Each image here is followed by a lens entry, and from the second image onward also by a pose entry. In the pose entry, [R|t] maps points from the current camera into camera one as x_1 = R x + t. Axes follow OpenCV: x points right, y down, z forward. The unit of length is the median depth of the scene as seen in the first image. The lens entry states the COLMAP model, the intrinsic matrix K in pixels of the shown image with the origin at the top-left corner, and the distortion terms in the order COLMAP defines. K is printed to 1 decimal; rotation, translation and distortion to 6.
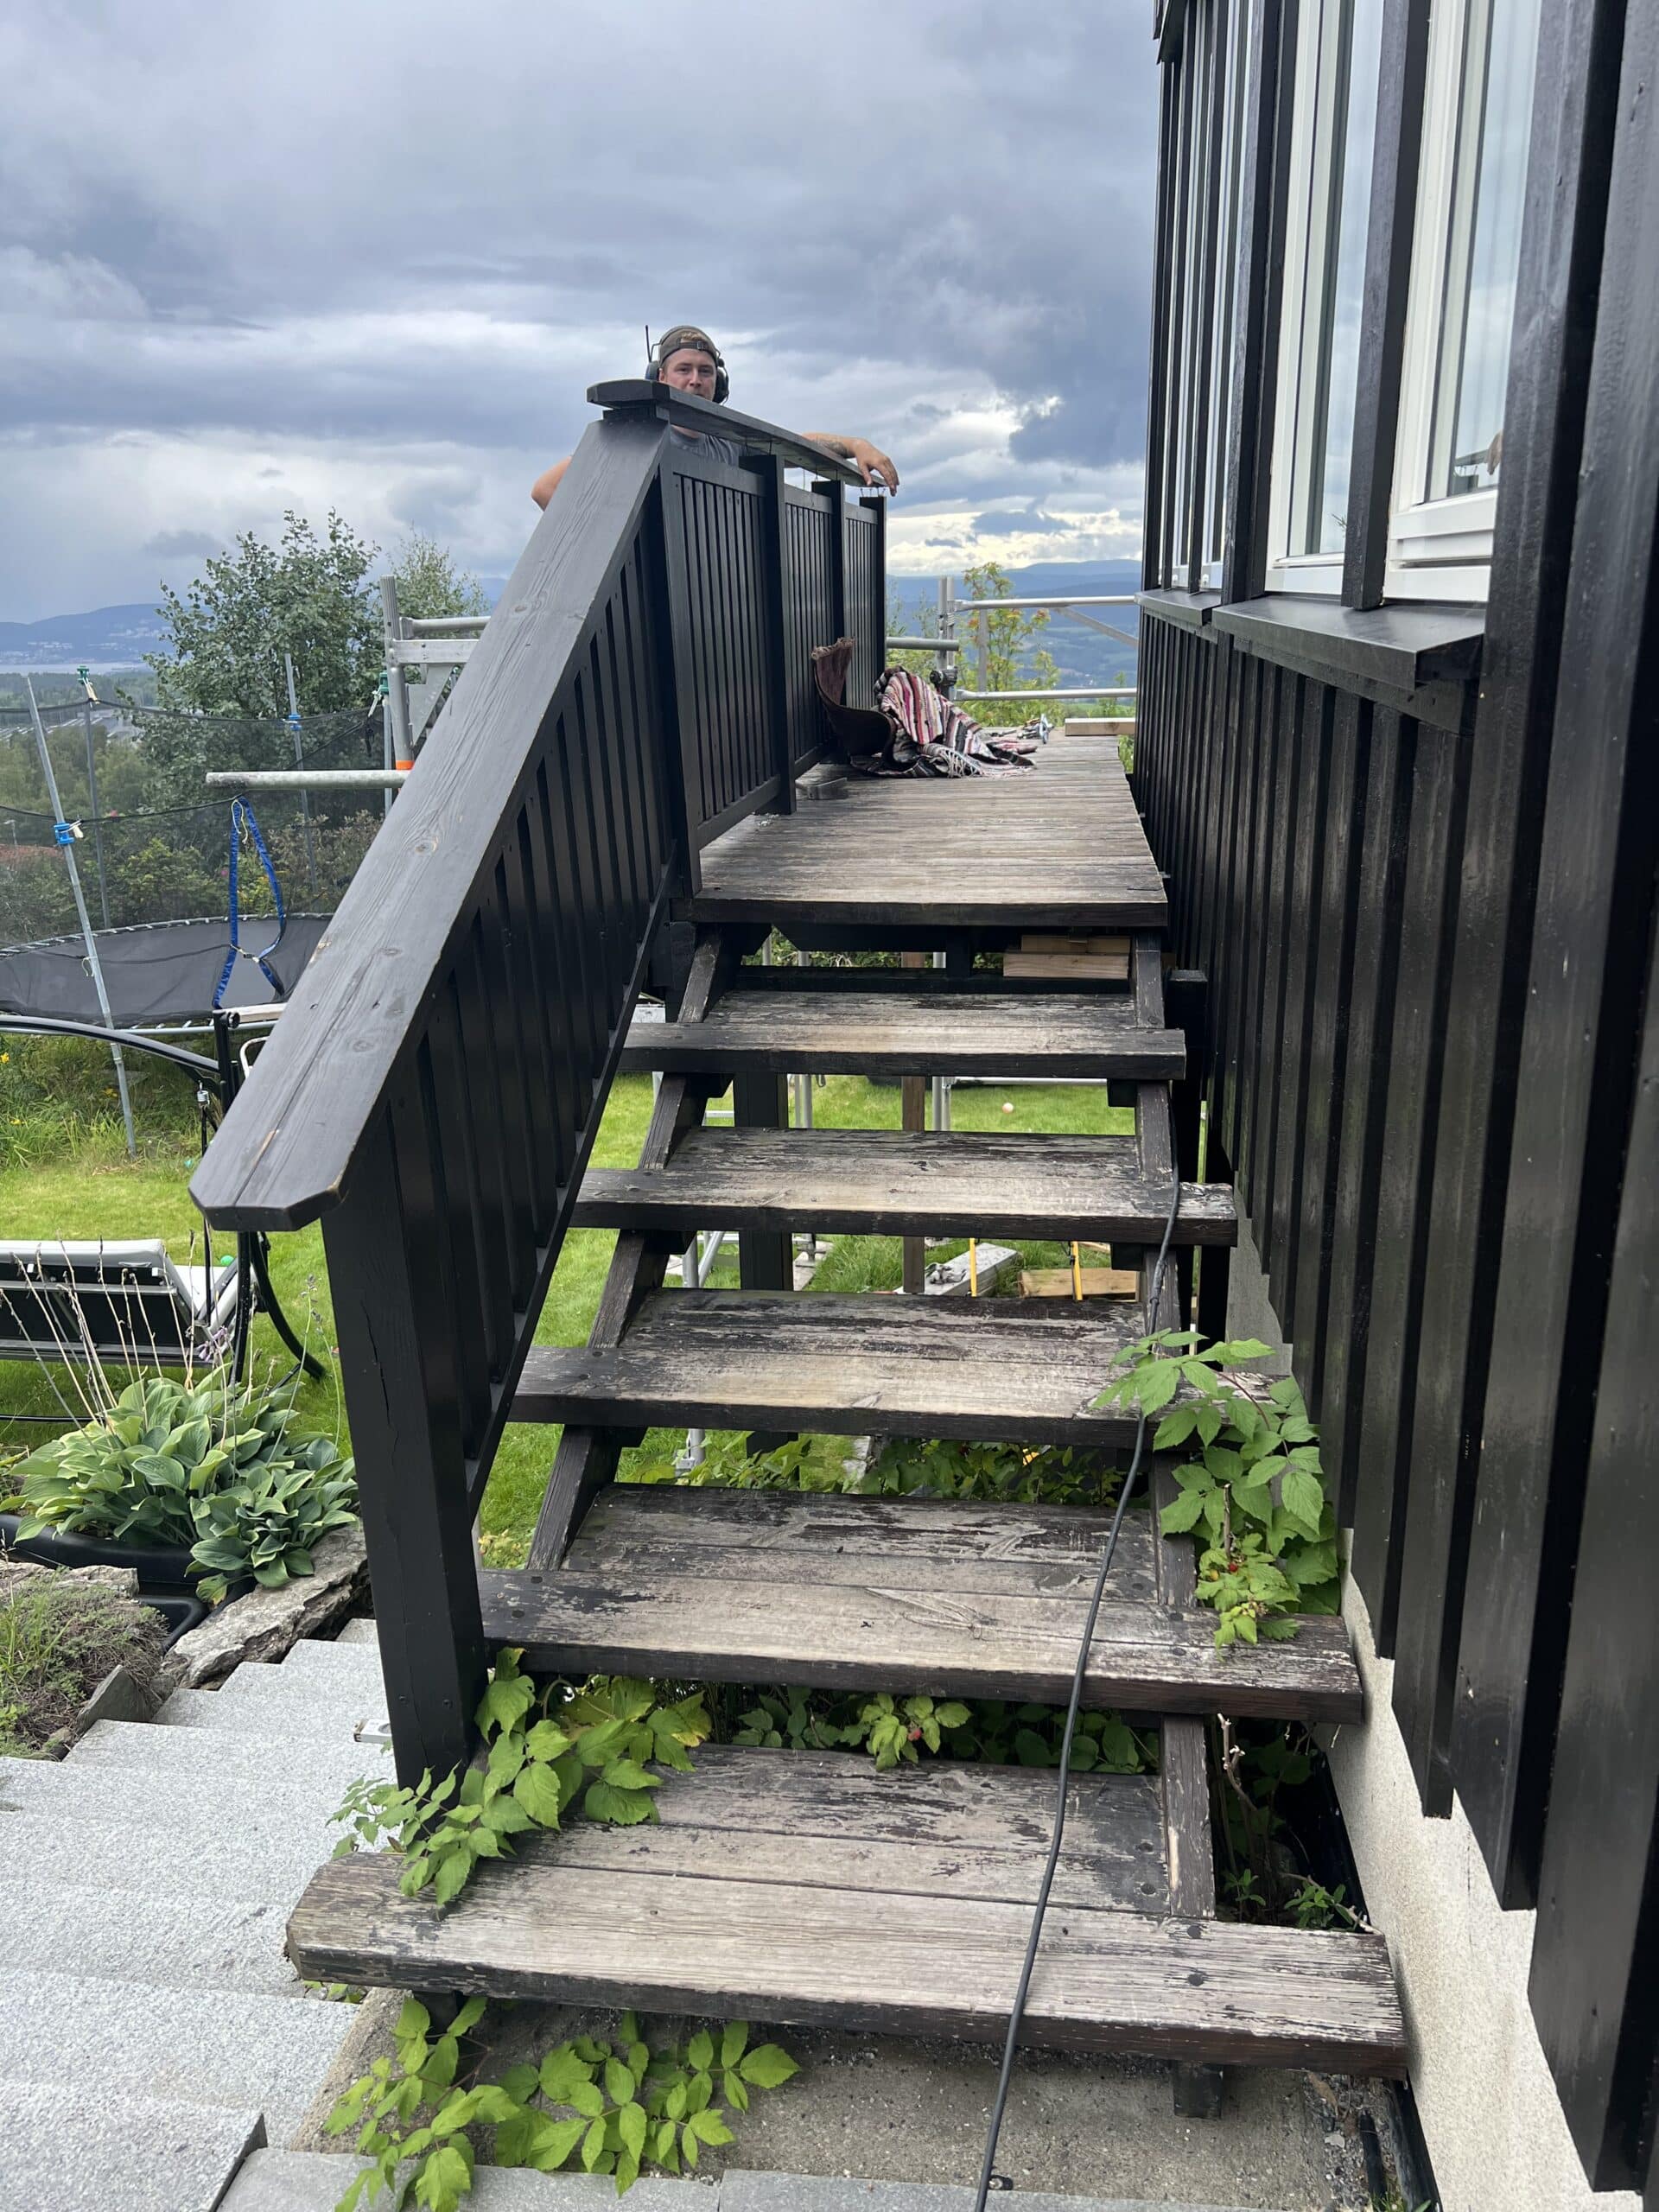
lens RADIAL K [[1688.7, 0, 829.5], [0, 1688.7, 1106.0], [0, 0, 1]] dist [0.048607, -0.055111]
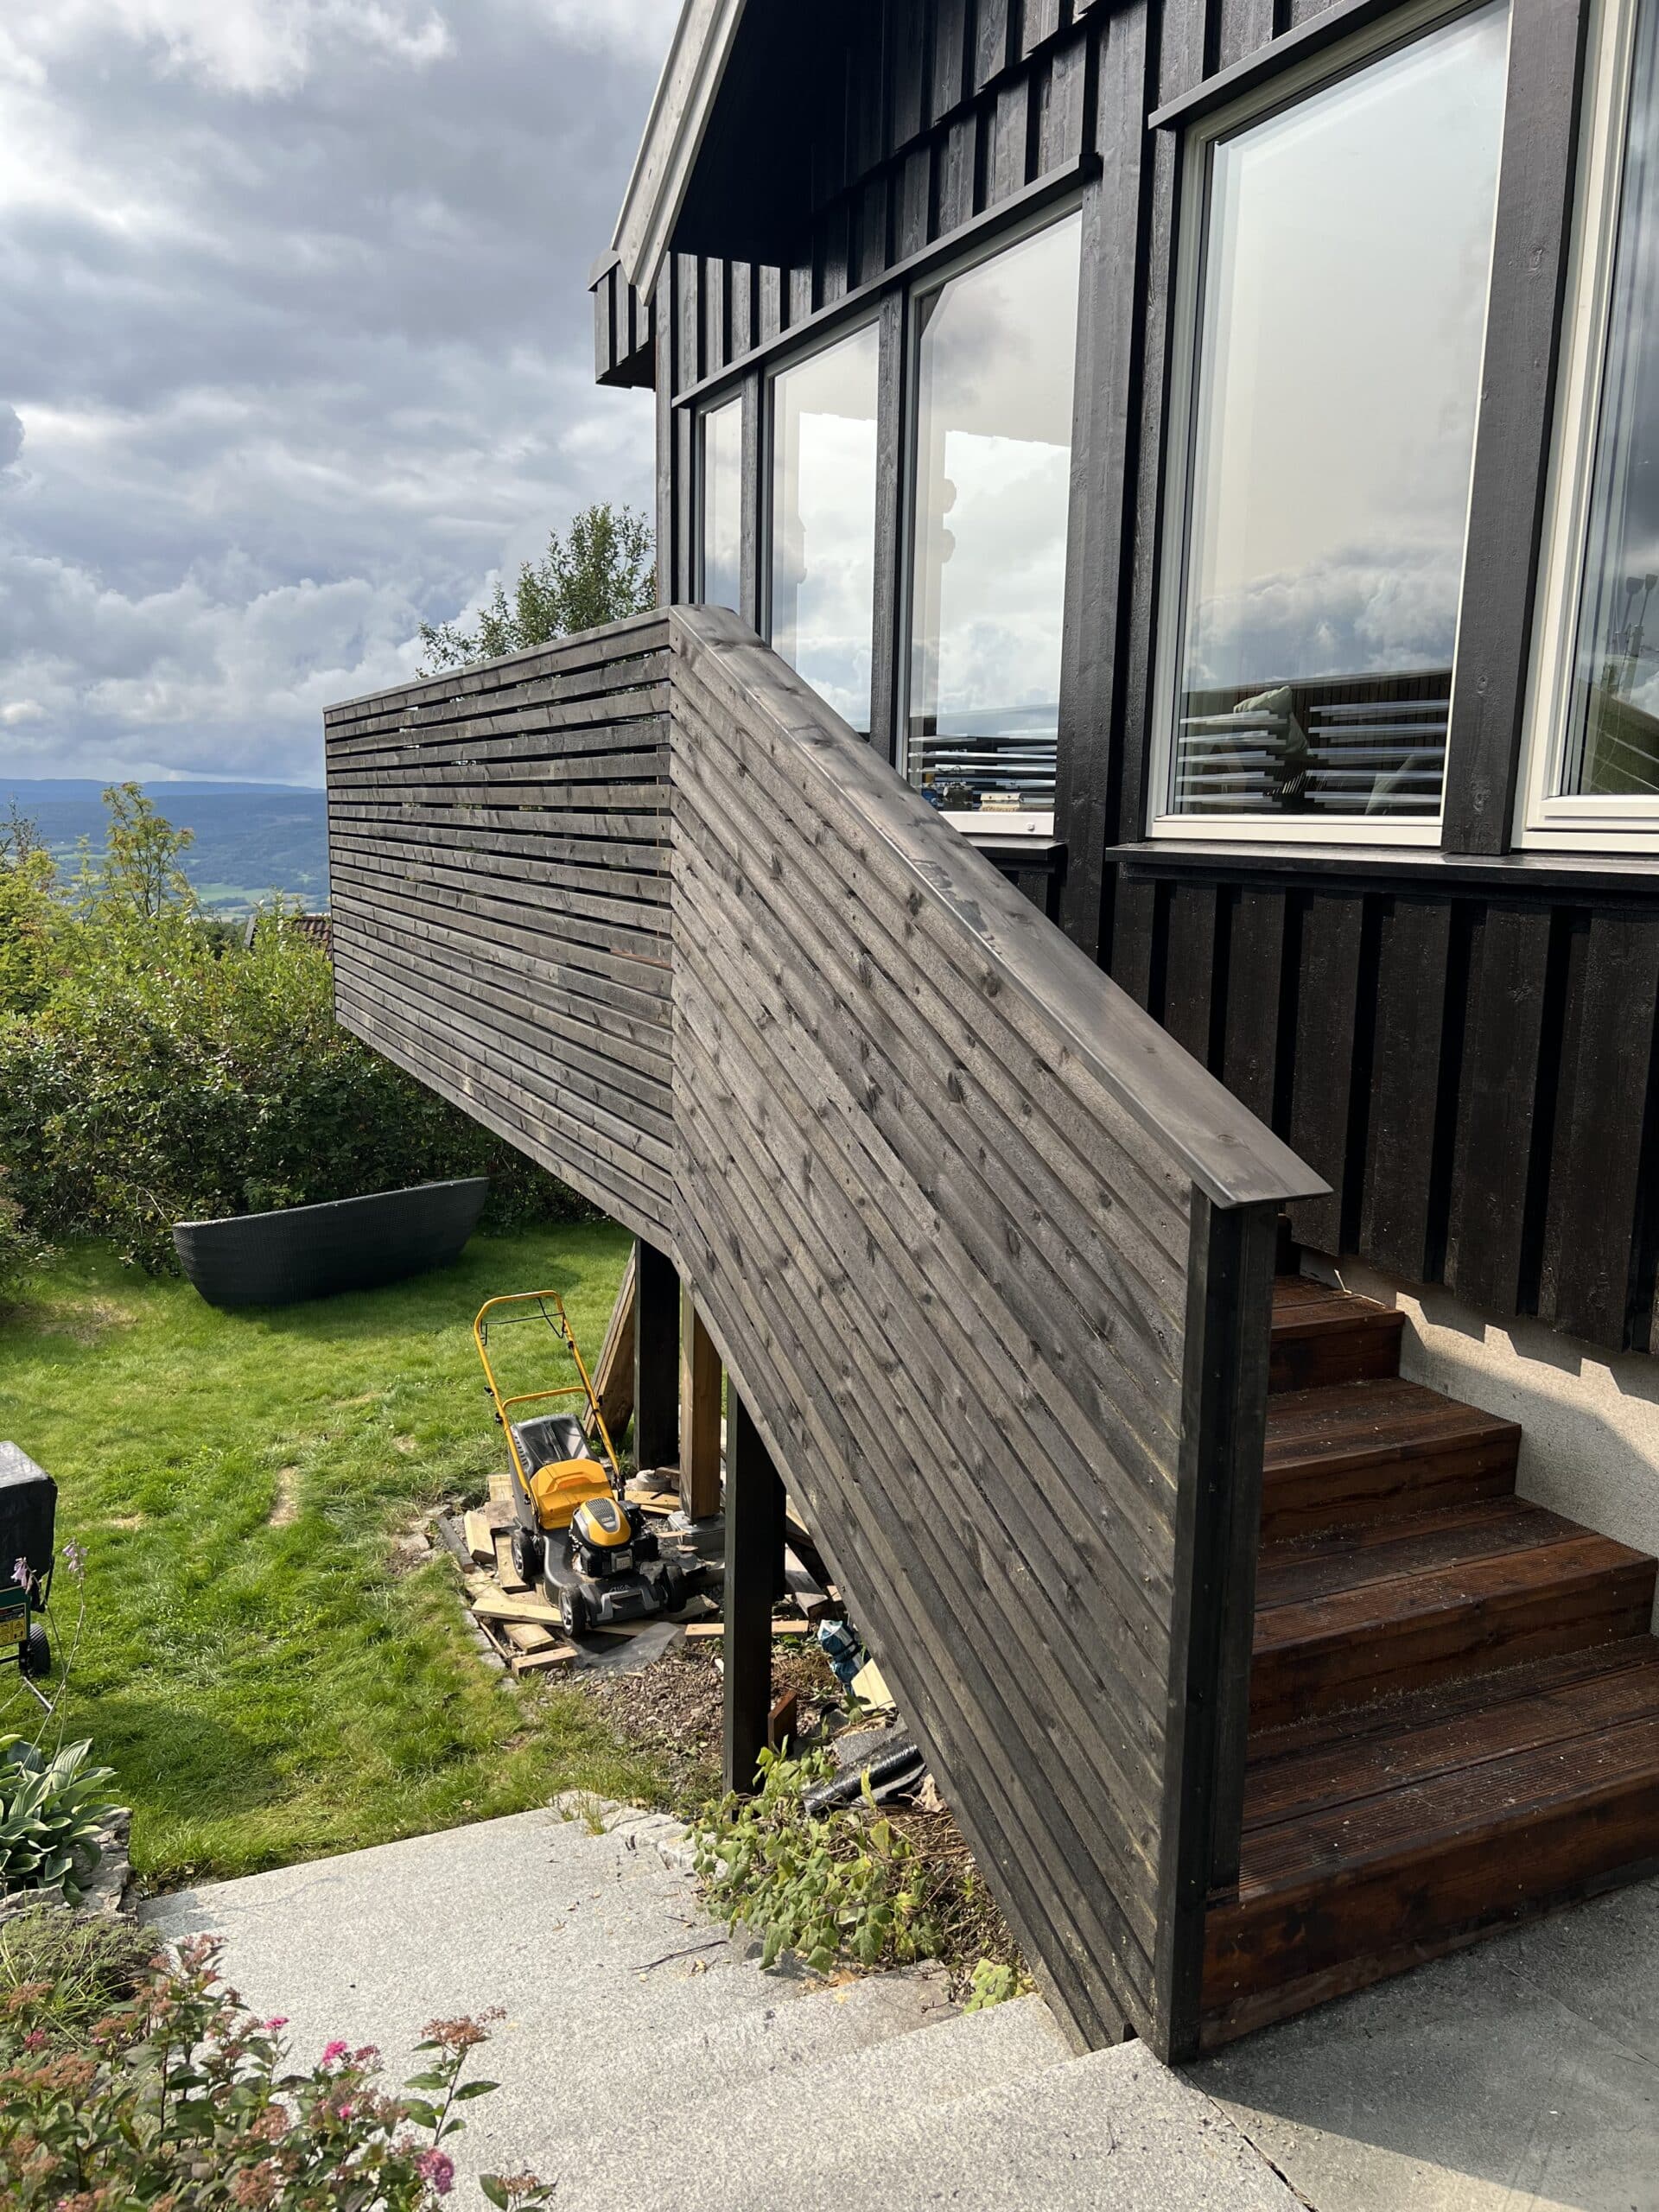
lens RADIAL K [[1679.2, 0, 834.6], [0, 1679.2, 1099.9], [0, 0, 1]] dist [0.045979, -0.057792]
pose [[0.838705, -0.057867, 0.541503, -0.527786], [0.127216, 0.987646, -0.091495, 0.004480], [-0.529518, 0.145625, 0.835705, 0.004067]]
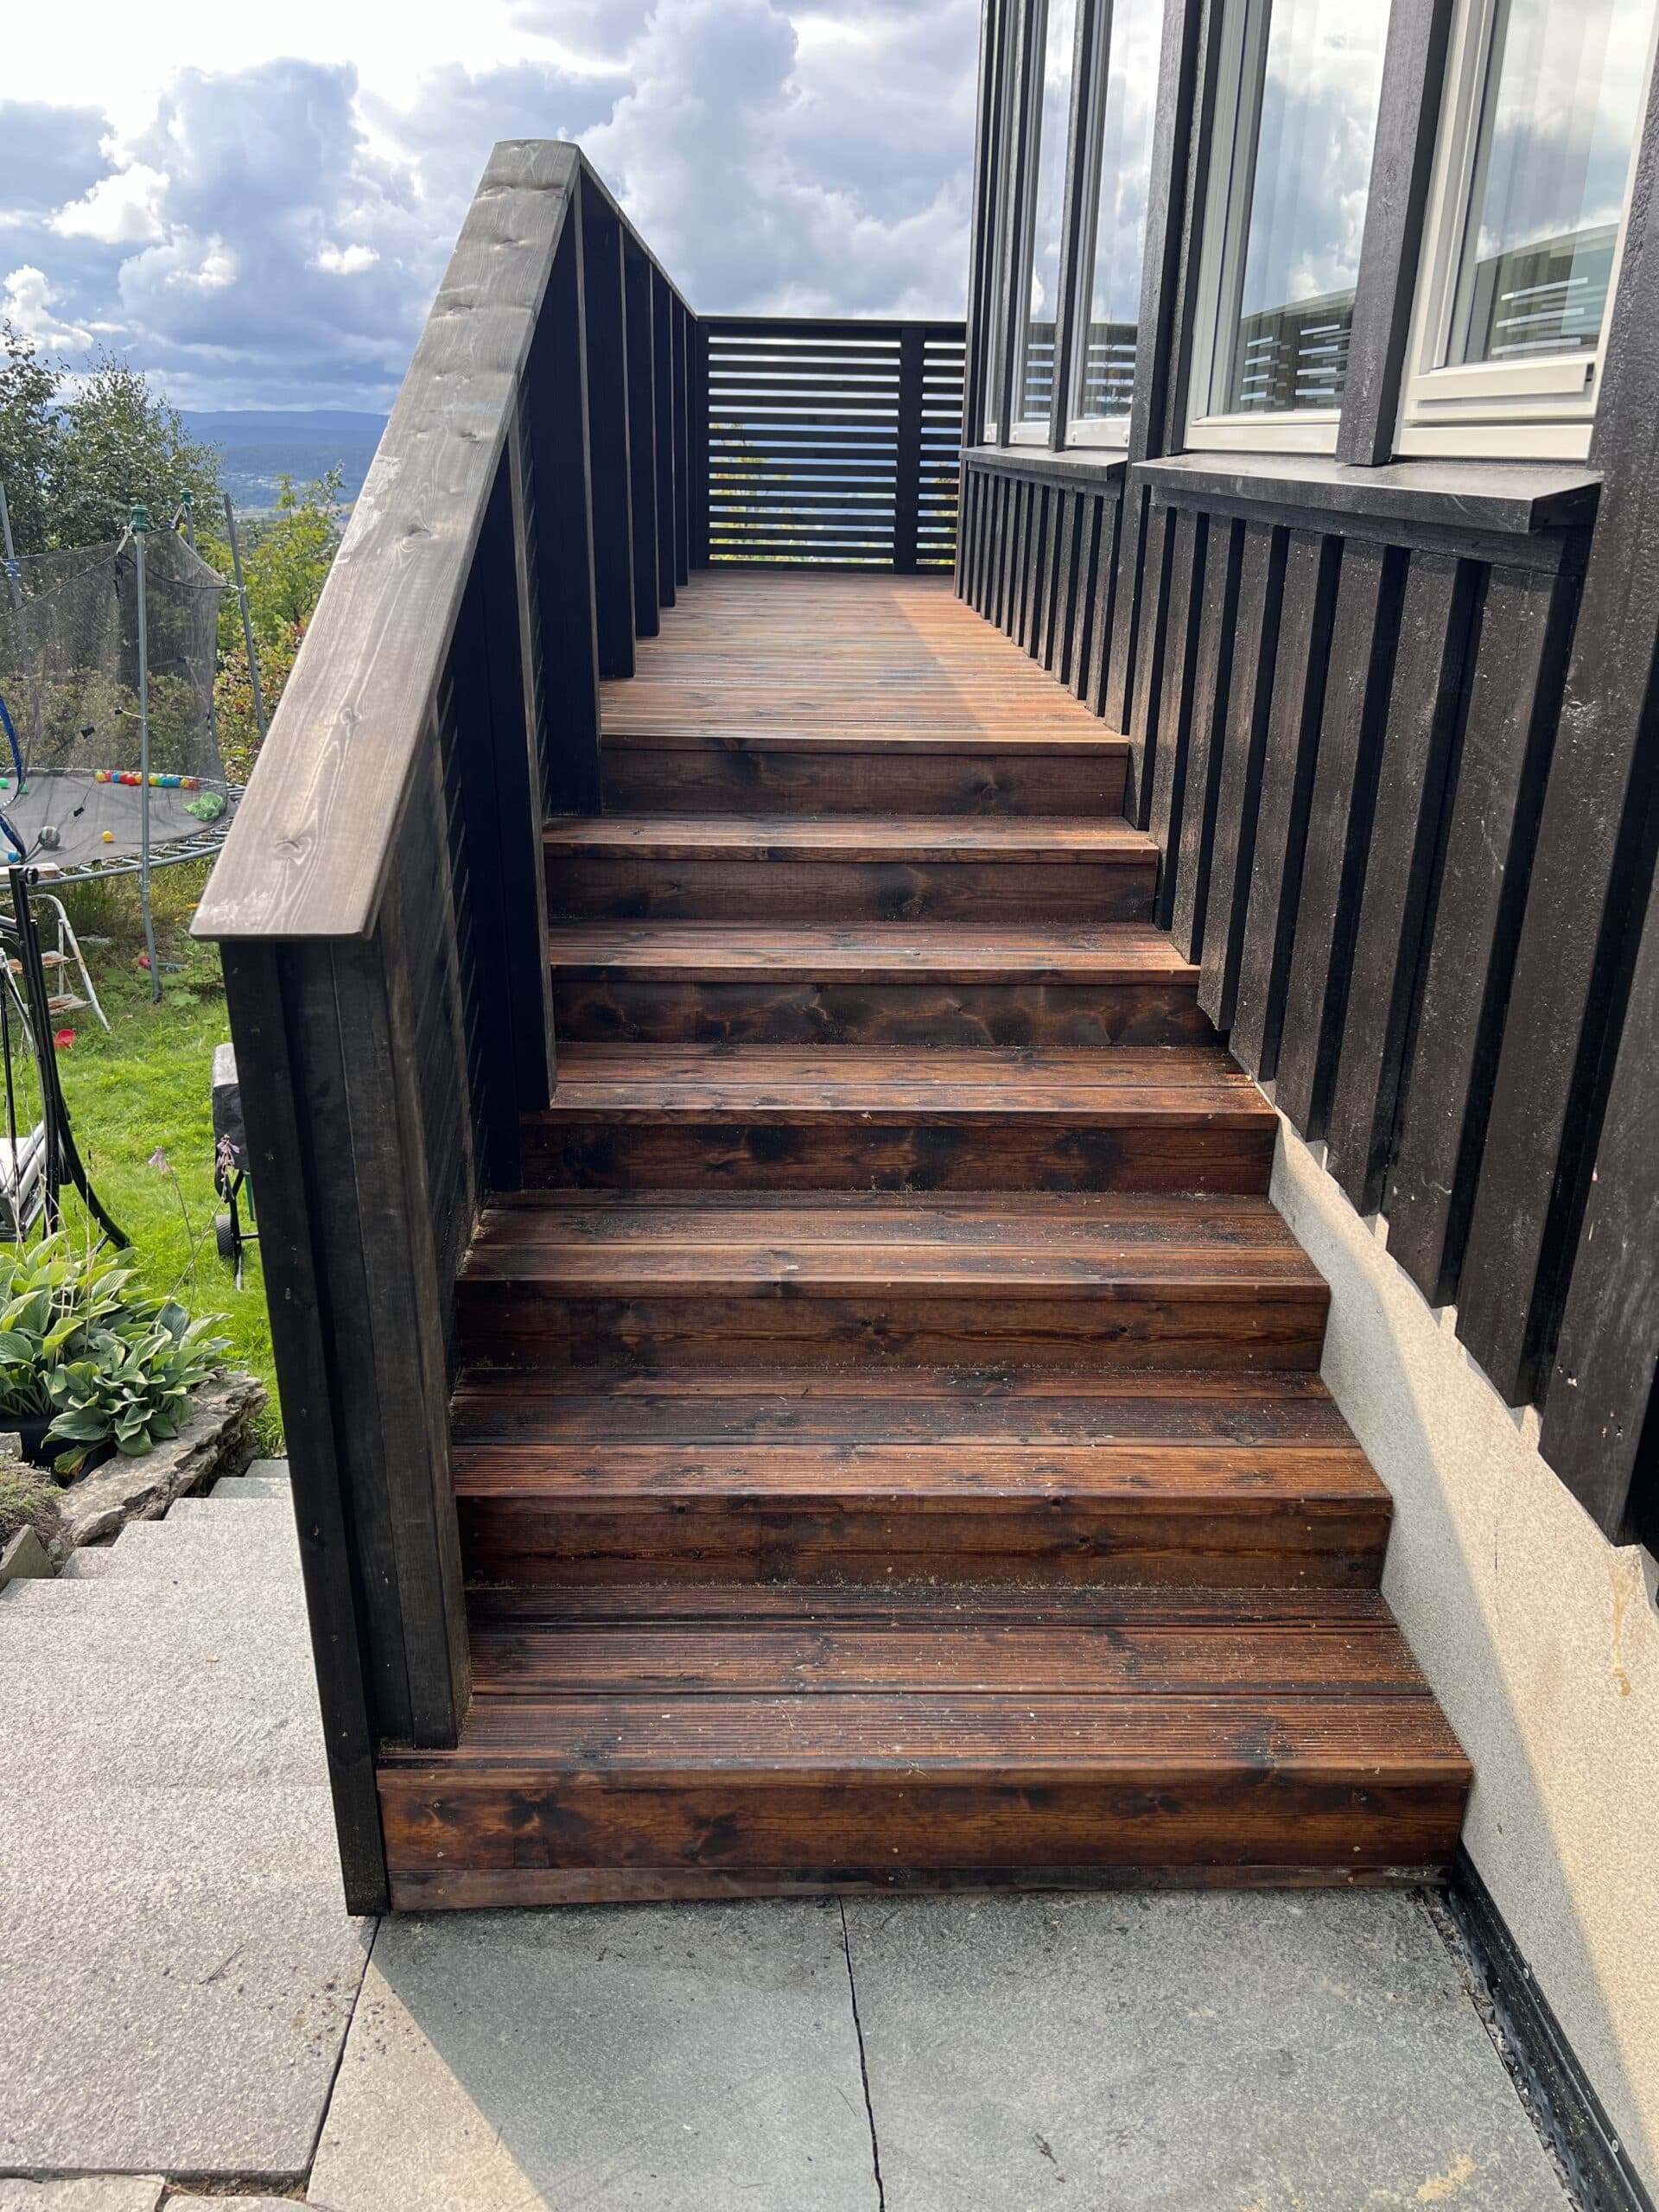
lens RADIAL K [[1688.7, 0, 829.5], [0, 1688.7, 1106.0], [0, 0, 1]] dist [0.048607, -0.055111]
pose [[0.987235, -0.024392, 0.157395, -0.100316], [0.012237, 0.996899, 0.077740, 0.014108], [-0.158803, -0.074822, 0.984471, -0.026289]]
